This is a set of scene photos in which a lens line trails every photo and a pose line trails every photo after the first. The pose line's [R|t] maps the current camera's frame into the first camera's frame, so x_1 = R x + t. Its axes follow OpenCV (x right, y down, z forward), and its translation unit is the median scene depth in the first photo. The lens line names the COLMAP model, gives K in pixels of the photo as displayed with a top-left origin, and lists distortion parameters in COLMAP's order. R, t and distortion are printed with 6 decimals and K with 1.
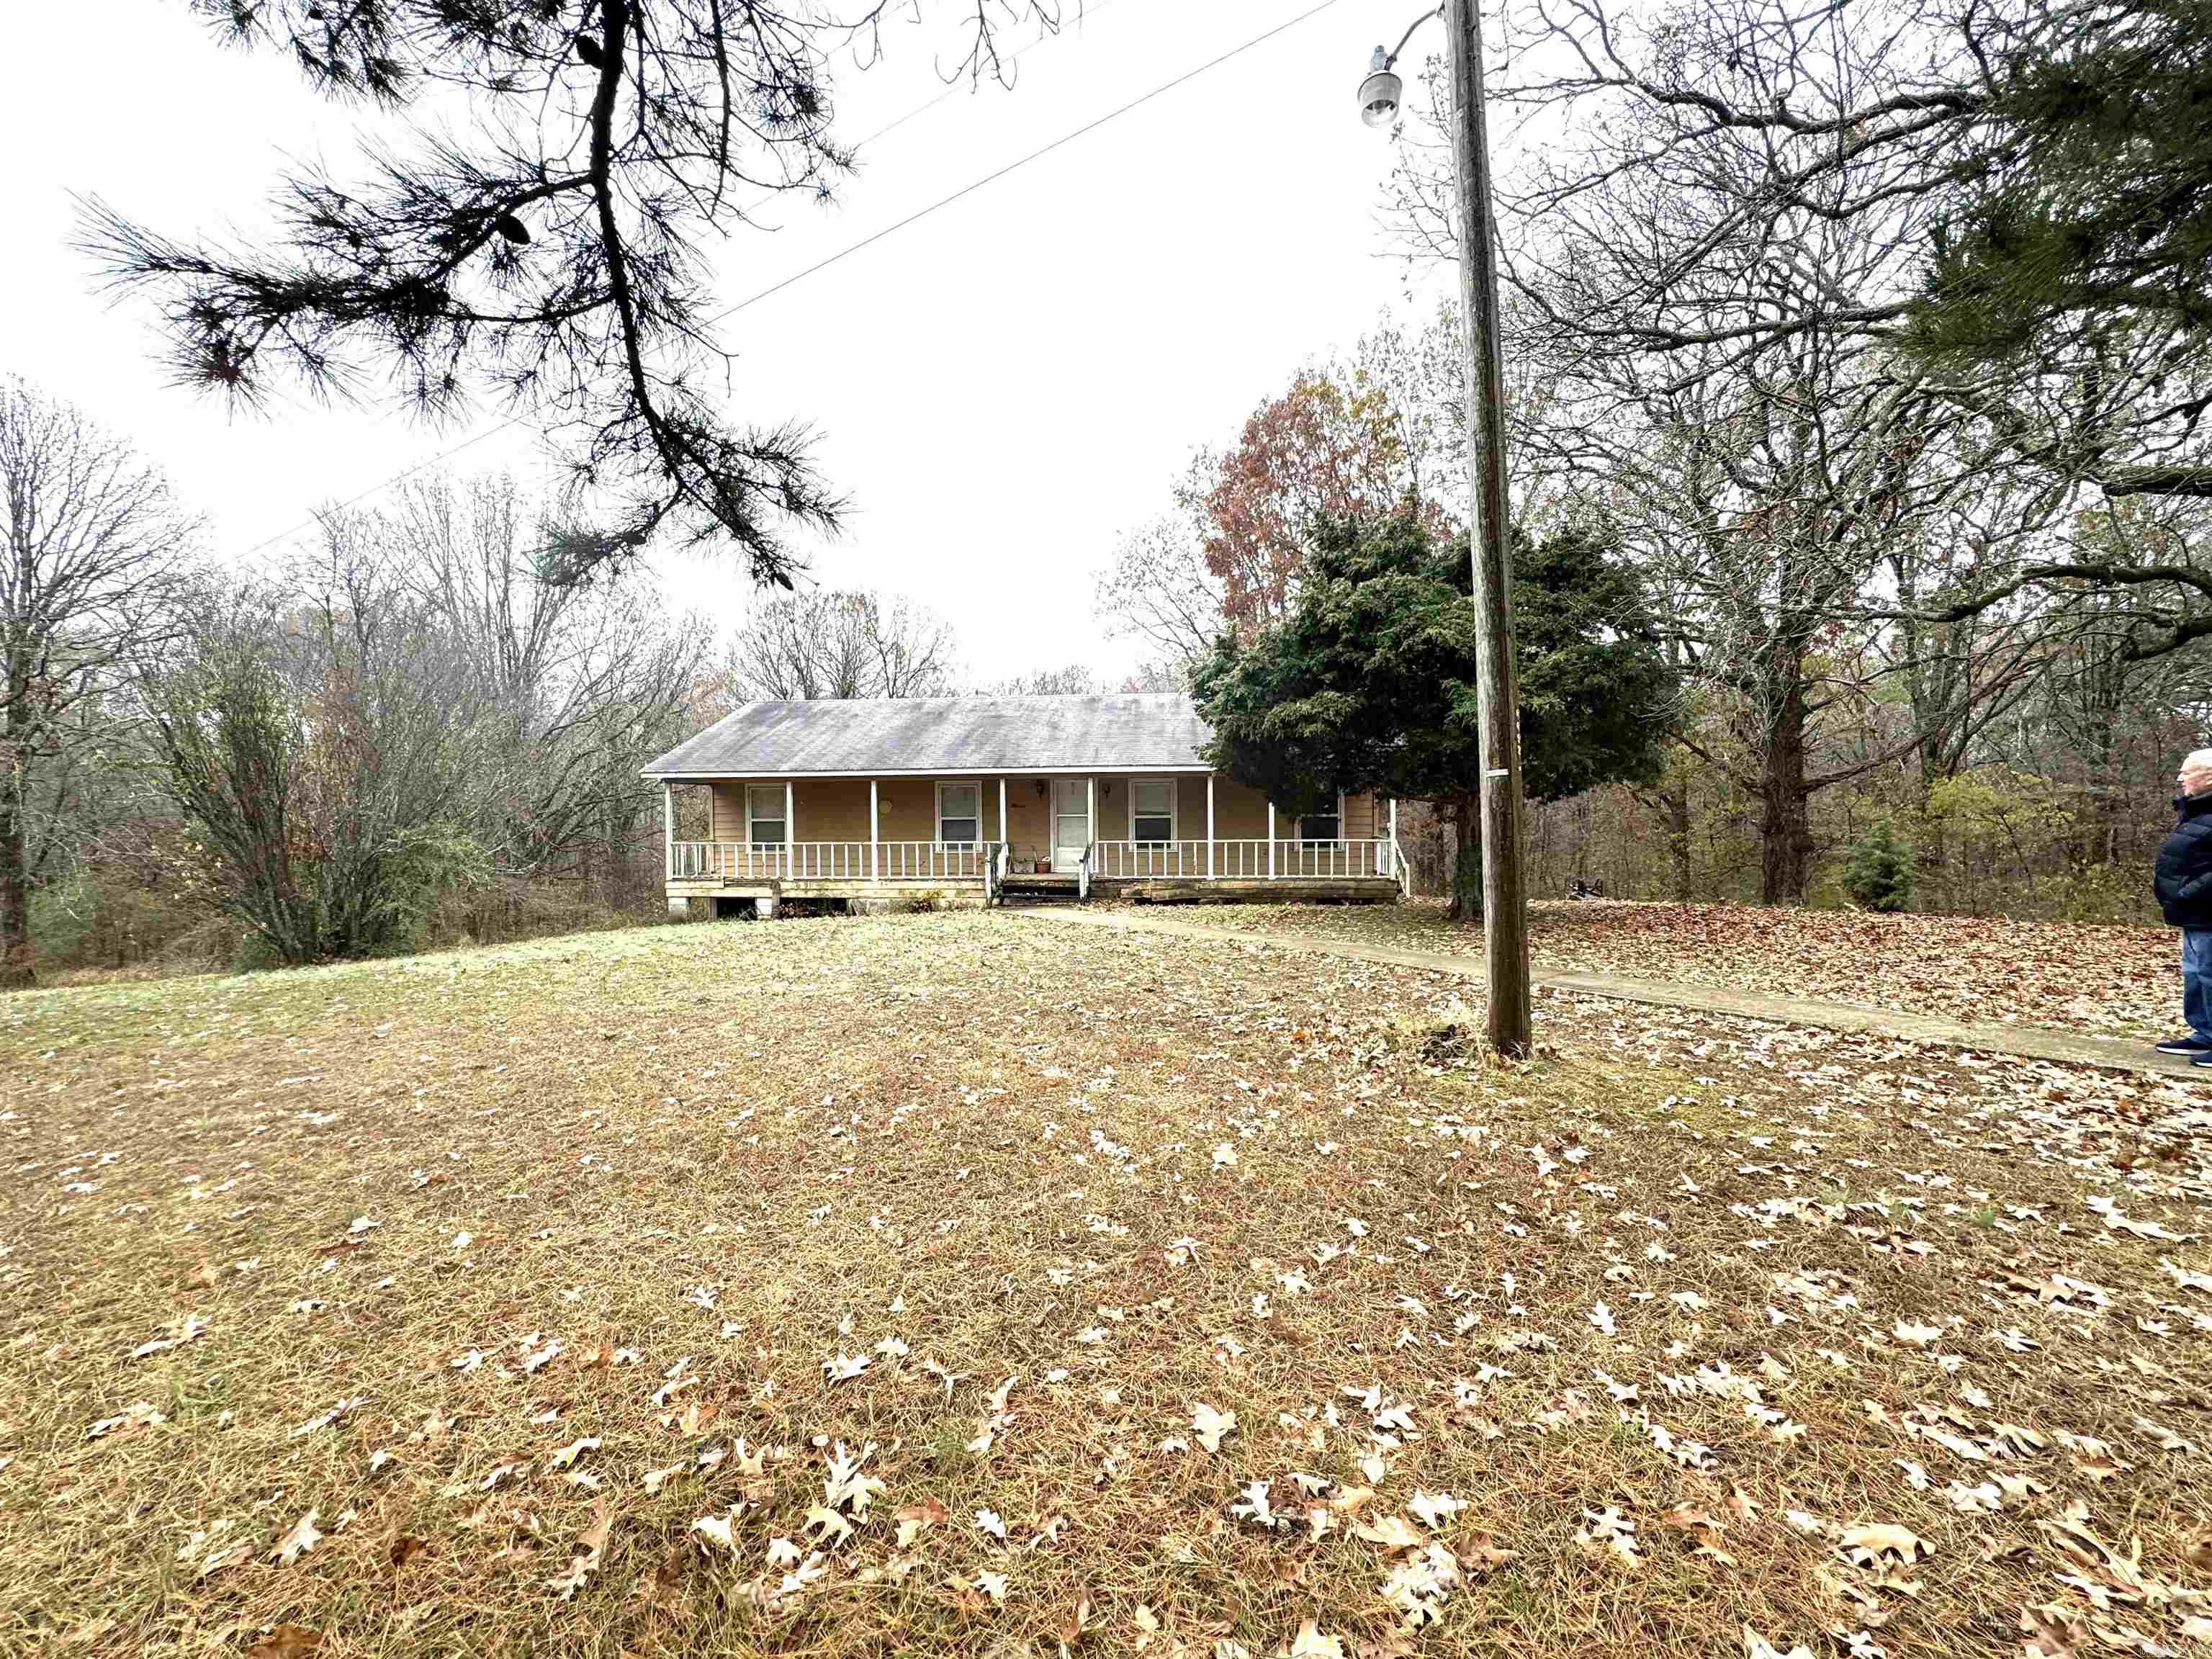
lens RADIAL K [[881.4, 0, 1102.4], [0, 881.4, 820.3], [0, 0, 1]] dist [-0.002092, 0.000452]
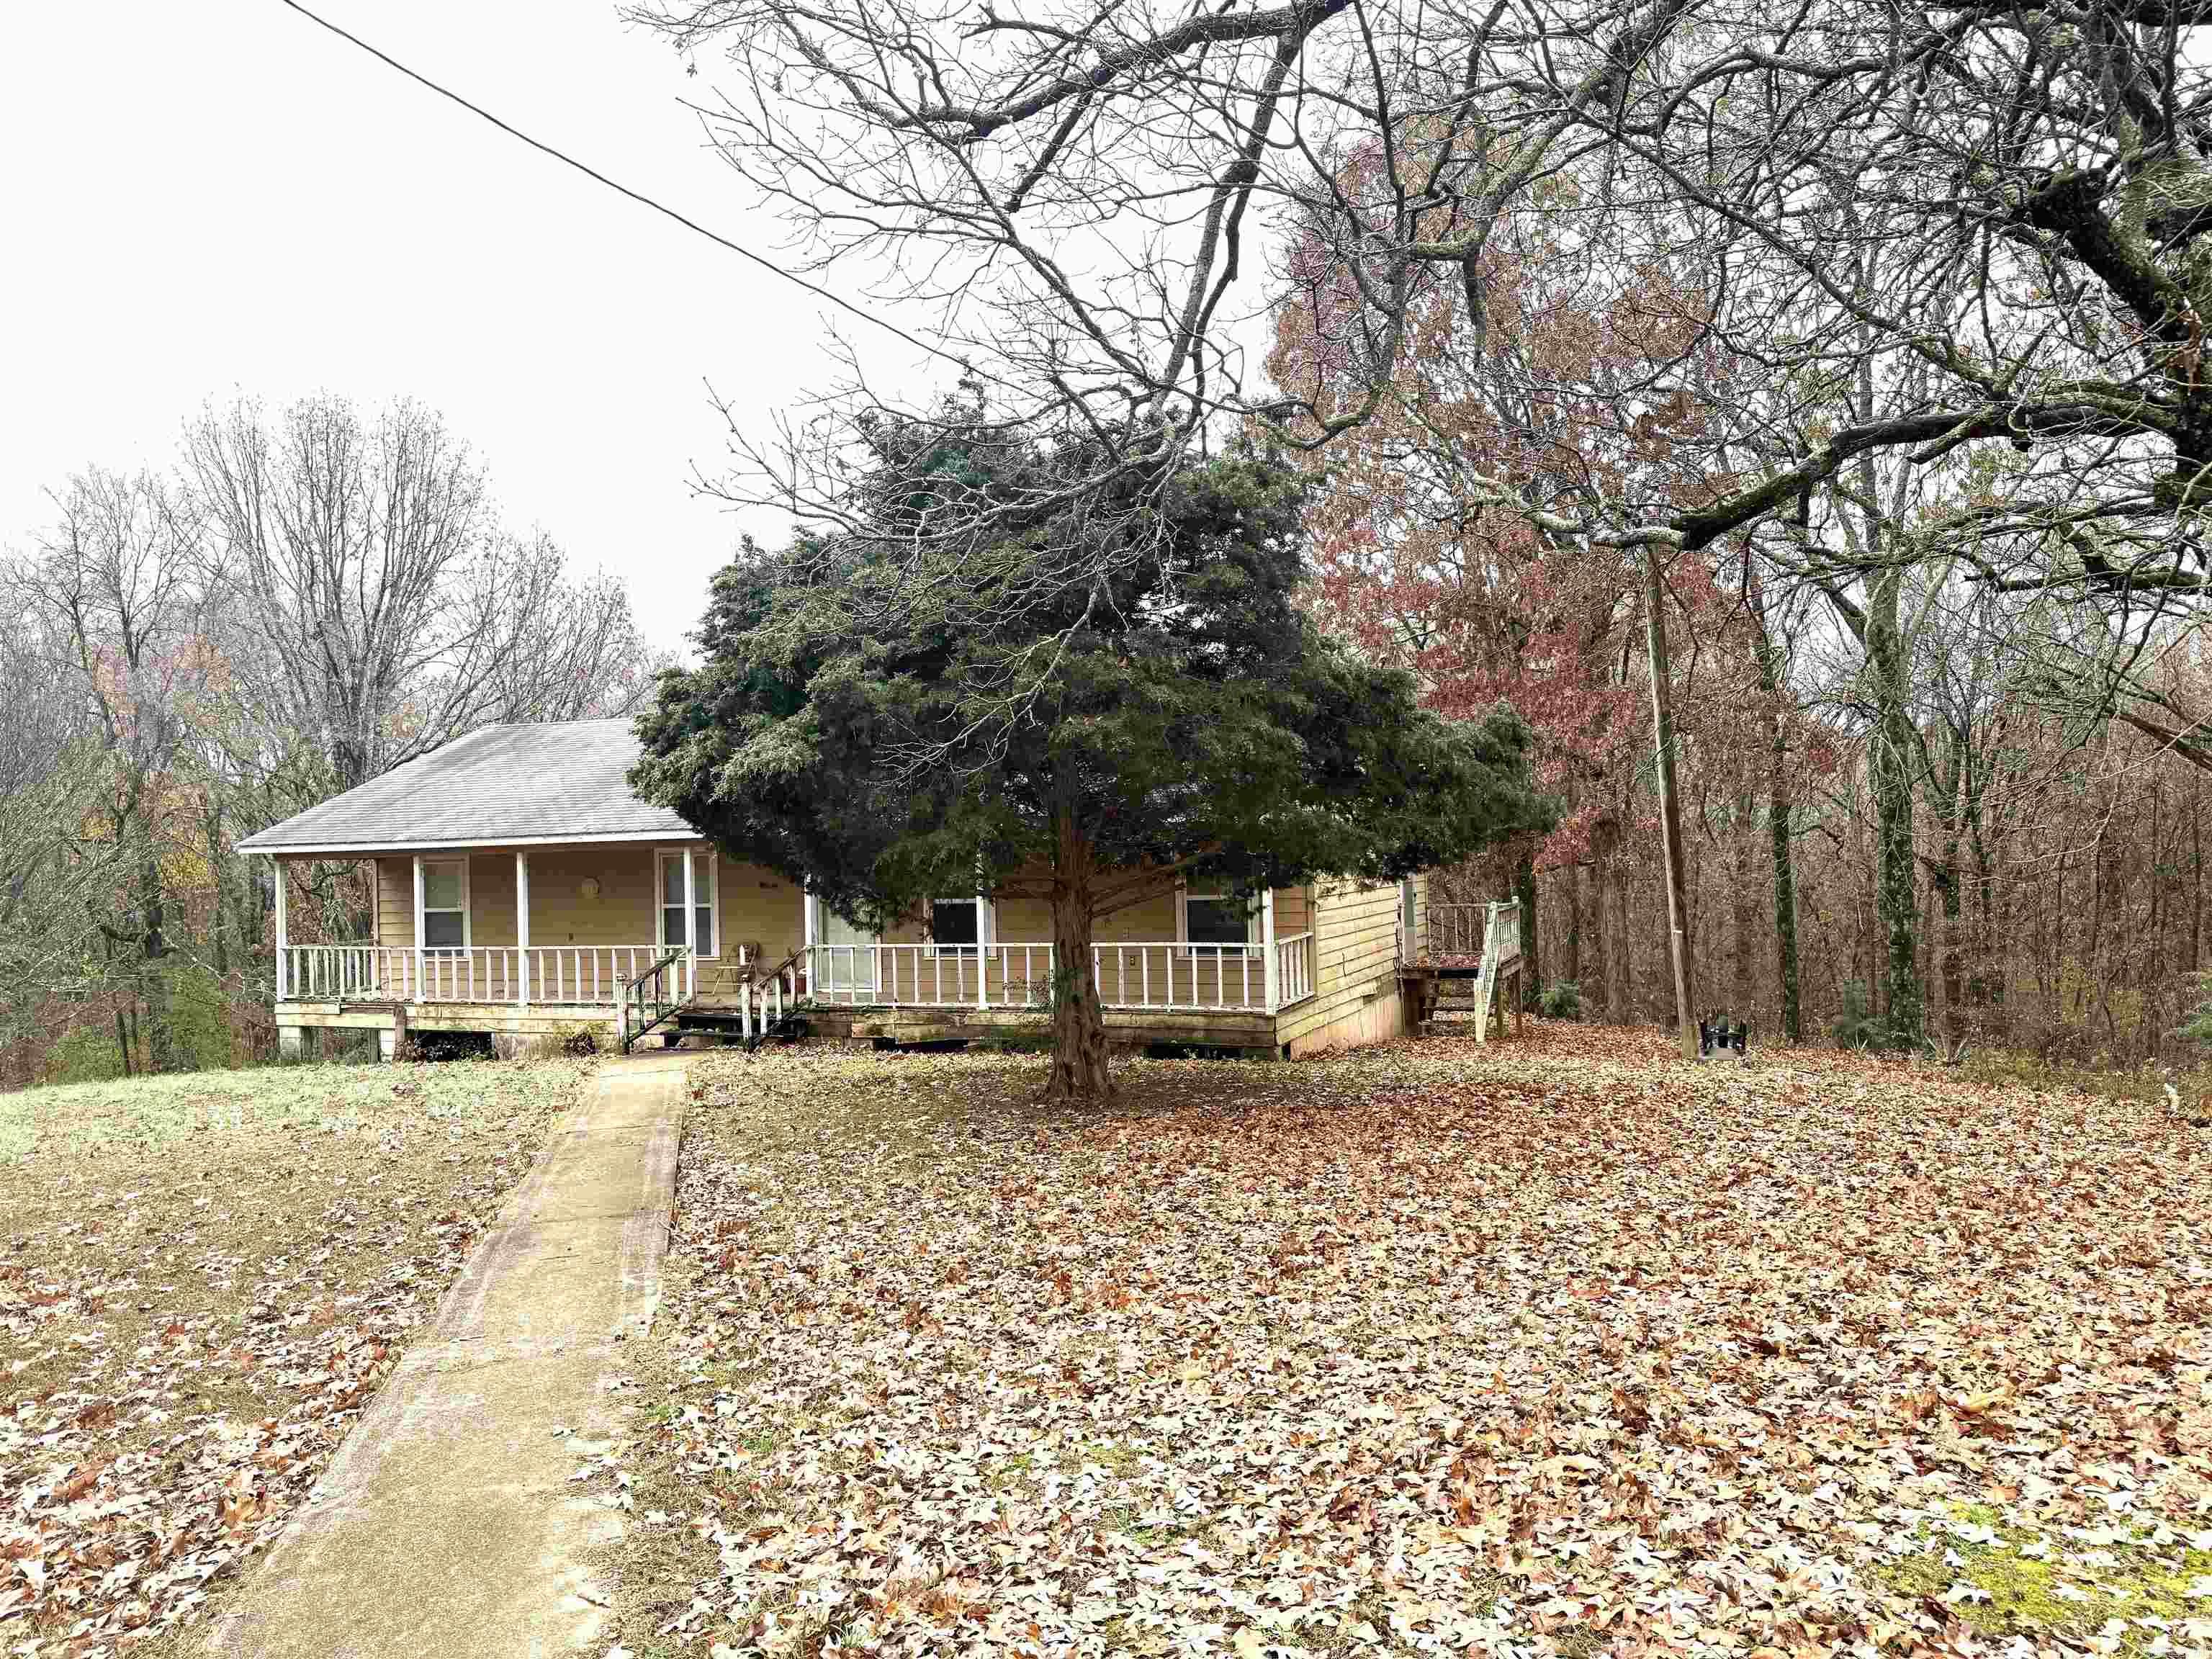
lens RADIAL K [[1554.6, 0, 1102.7], [0, 1554.6, 817.8], [0, 0, 1]] dist [0.047476, -0.051714]
pose [[0.951823, -0.023874, -0.305718, 1.055223], [0.007366, 0.998457, -0.055038, -0.006549], [0.306561, 0.050134, 0.950530, 0.056296]]
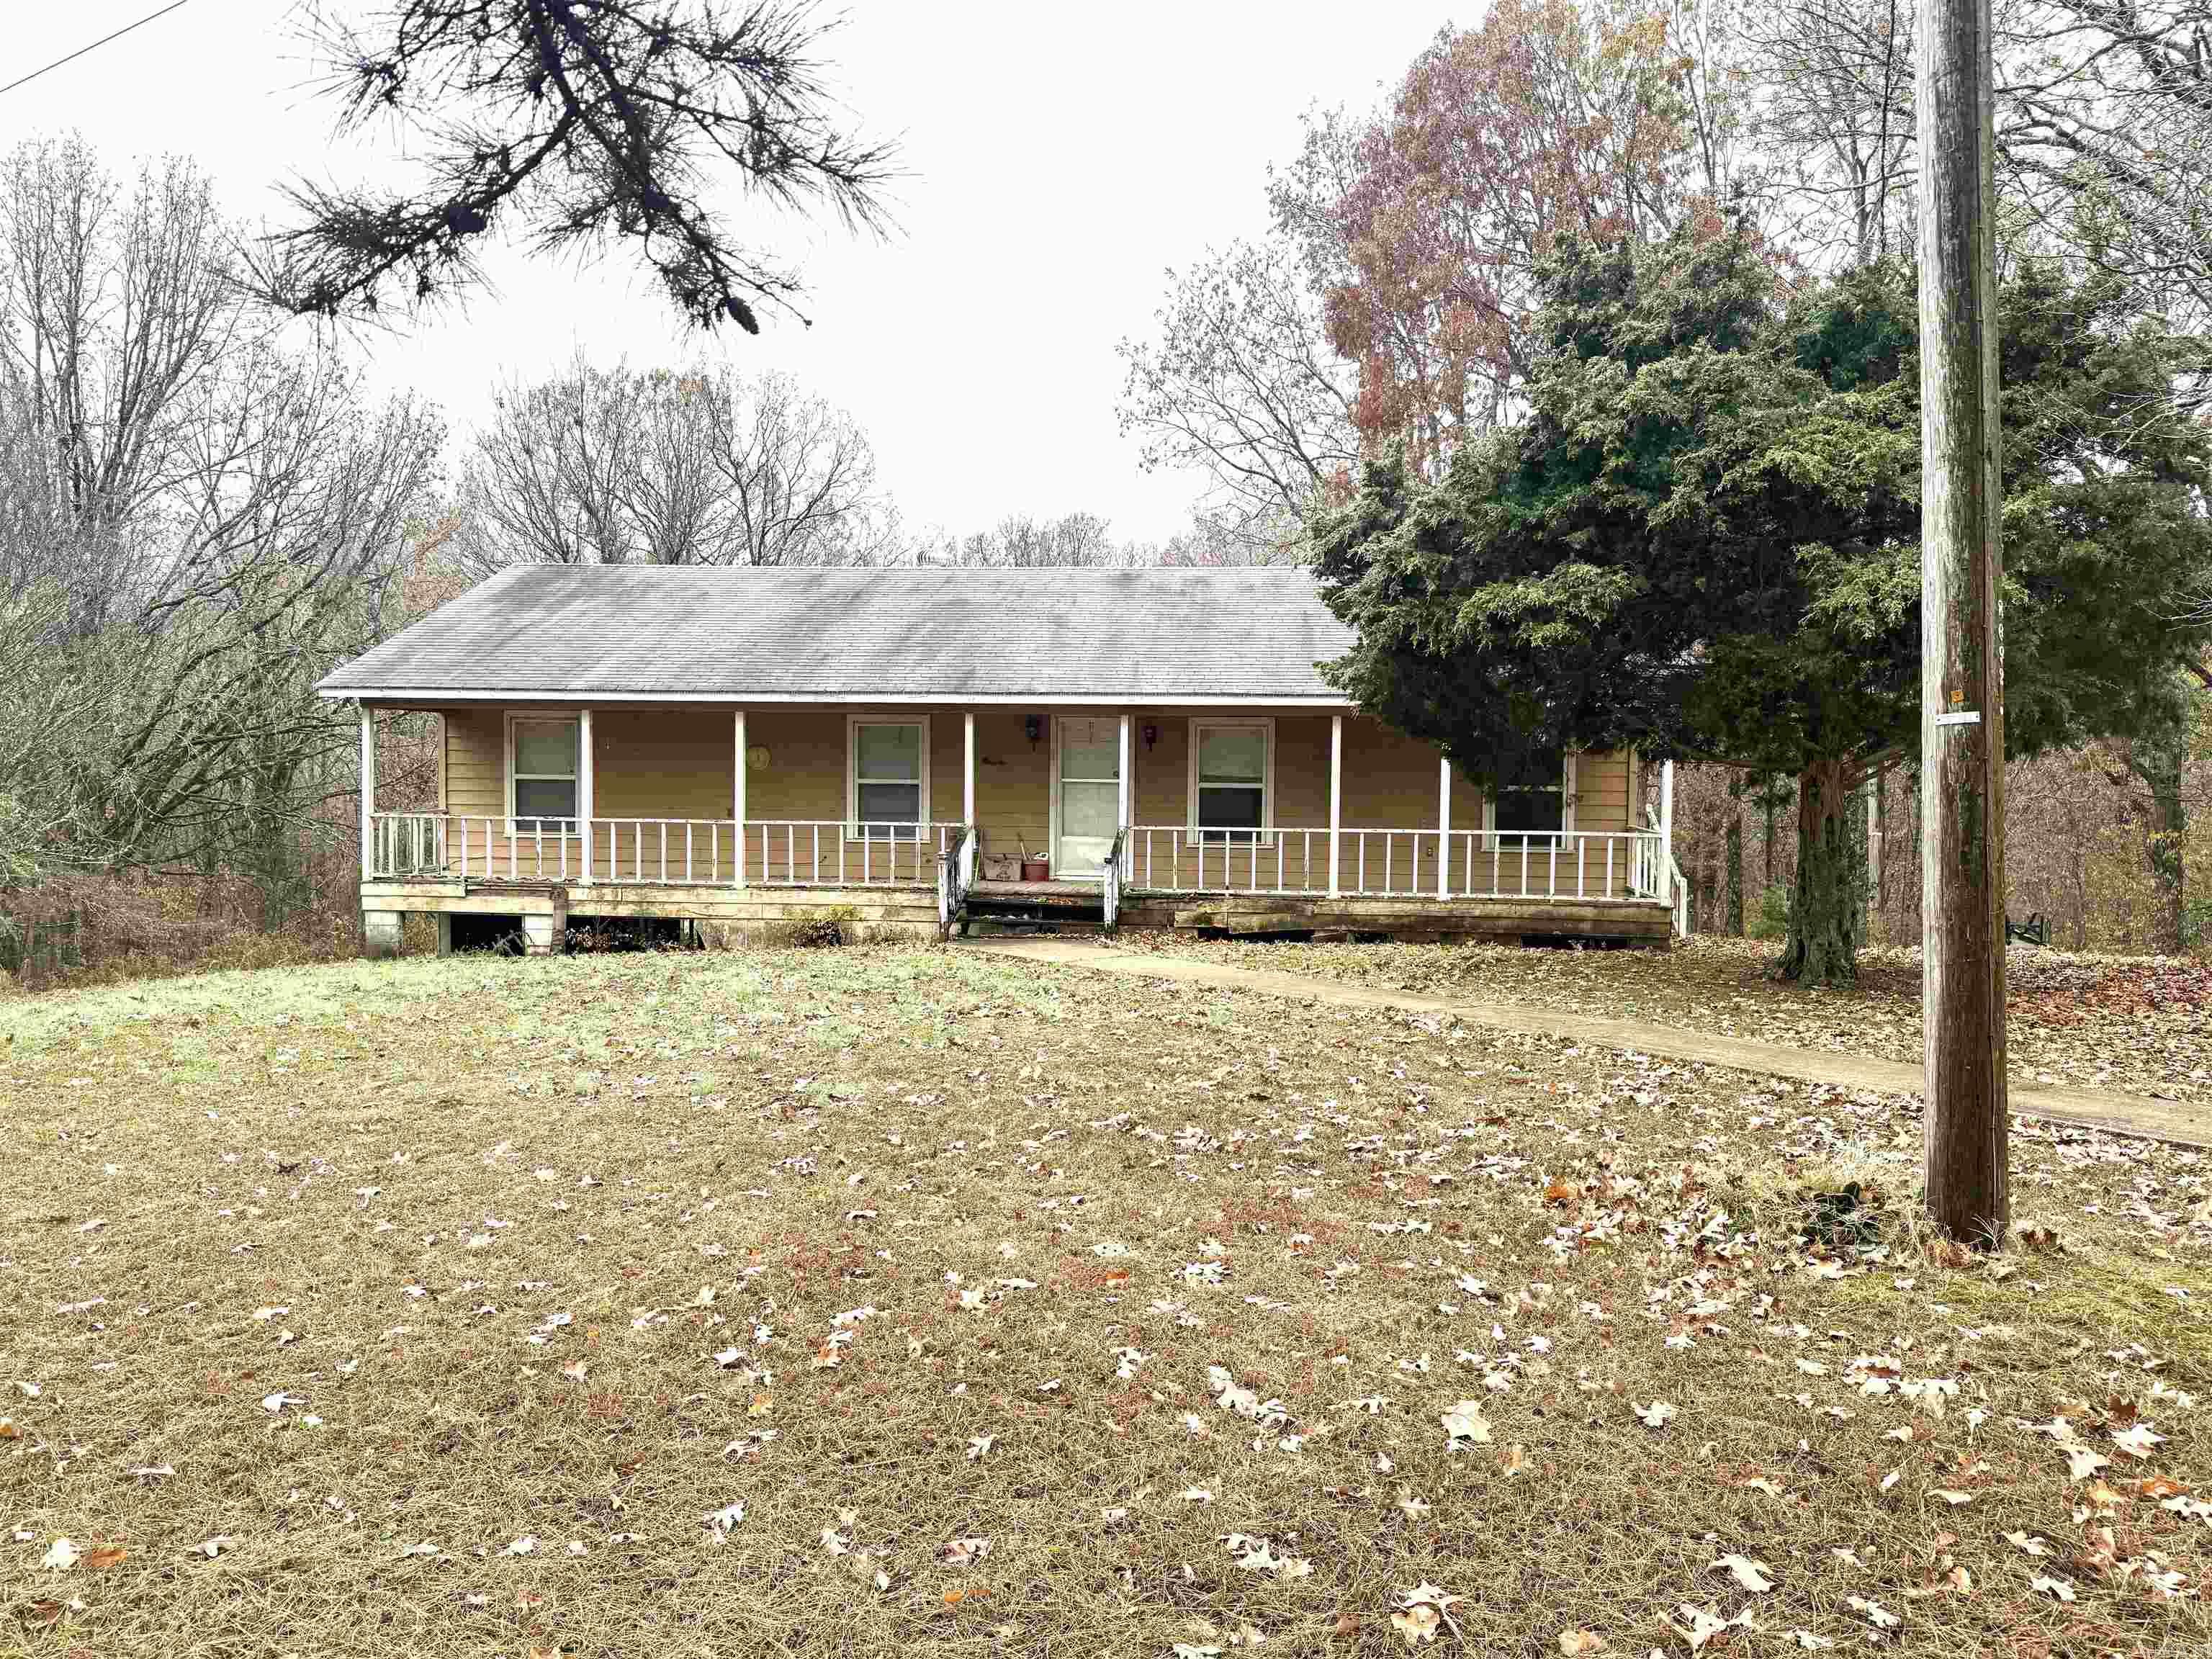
lens RADIAL K [[1554.6, 0, 1110.6], [0, 1554.6, 821.3], [0, 0, 1]] dist [0.047476, -0.051714]
pose [[0.999772, 0.019578, -0.008471, -0.025200], [-0.019394, 0.999586, 0.021271, -0.000567], [0.008884, -0.021102, 0.999738, 0.017189]]
